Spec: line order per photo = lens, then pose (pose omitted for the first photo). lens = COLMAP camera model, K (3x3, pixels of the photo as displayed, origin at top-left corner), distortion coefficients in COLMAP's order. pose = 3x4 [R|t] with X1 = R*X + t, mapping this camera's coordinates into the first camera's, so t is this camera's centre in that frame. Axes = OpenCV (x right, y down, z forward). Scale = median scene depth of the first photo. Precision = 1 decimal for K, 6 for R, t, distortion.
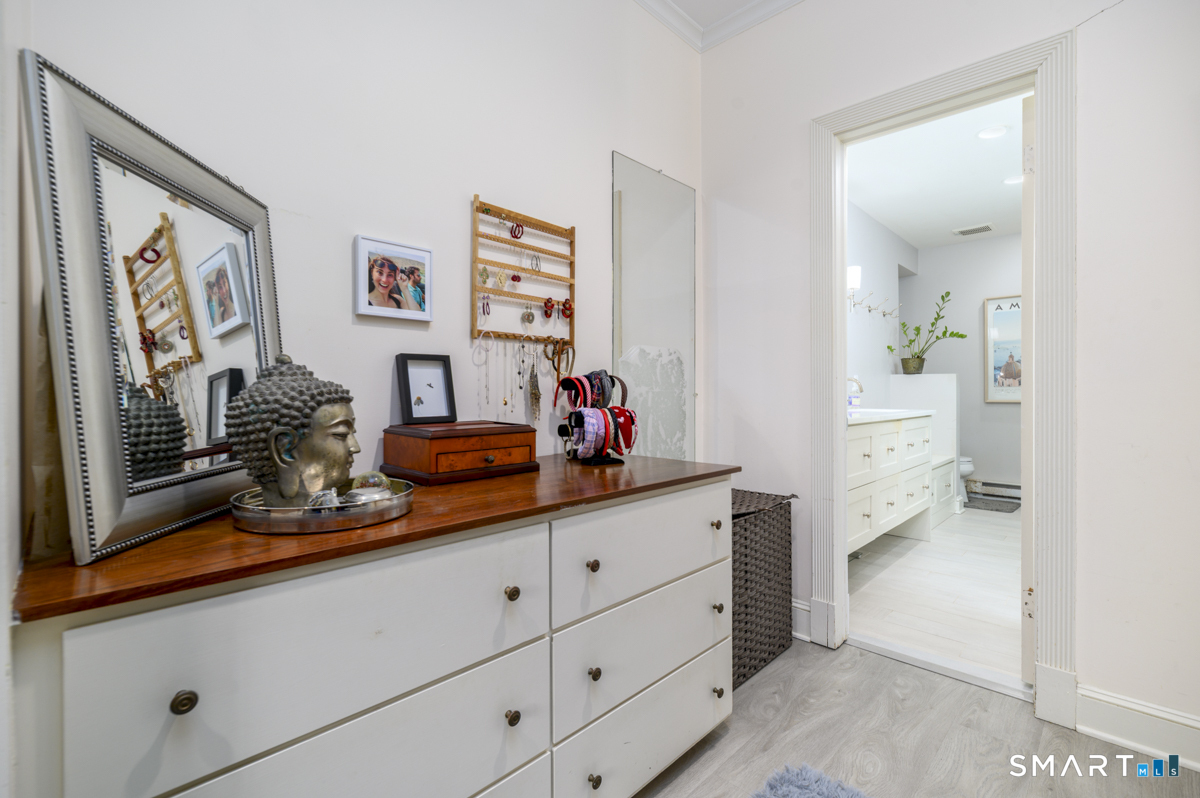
lens RADIAL K [[529.4, 0, 600.0], [0, 529.4, 397.2], [0, 0, 1]] dist [0.000283, -0.000023]
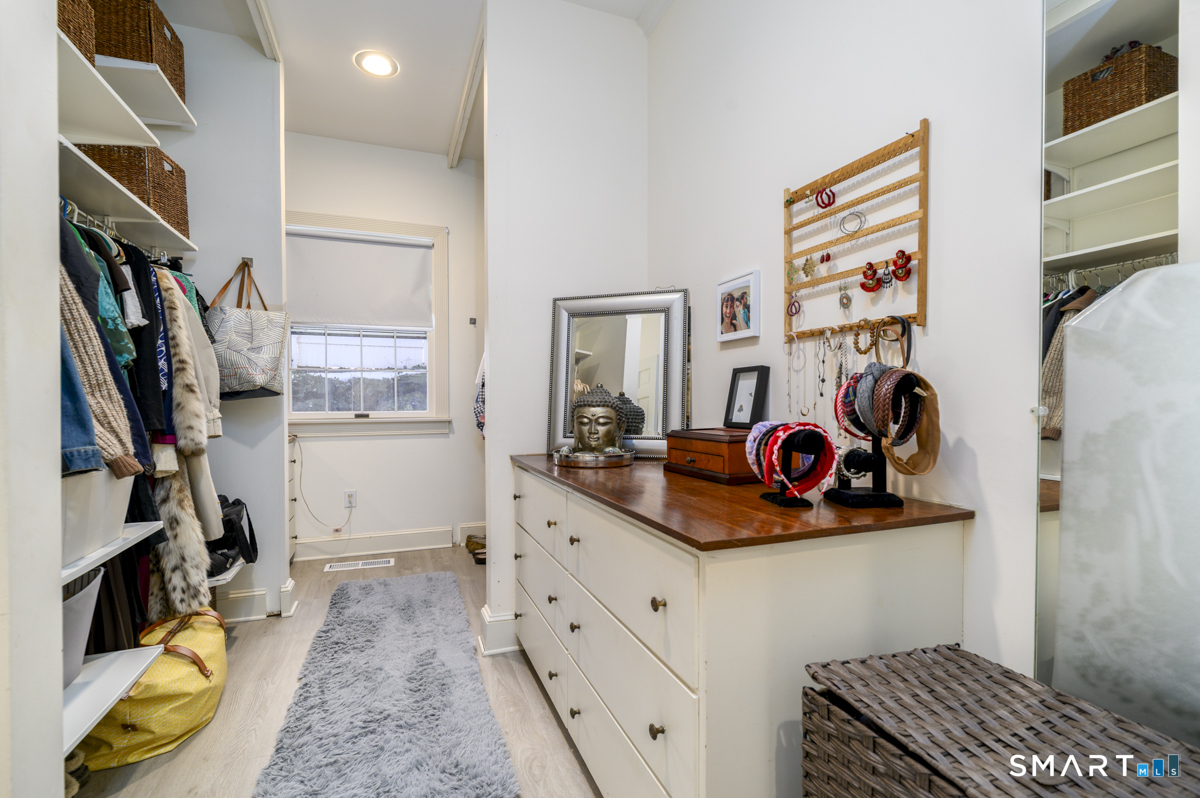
lens RADIAL K [[529.4, 0, 598.4], [0, 529.4, 404.2], [0, 0, 1]] dist [0.000283, -0.000023]
pose [[-0.408499, 0.020486, -0.912529, 0.747355], [0.009638, 0.999789, 0.018130, -0.022635], [0.912708, -0.001389, -0.408610, 1.056176]]
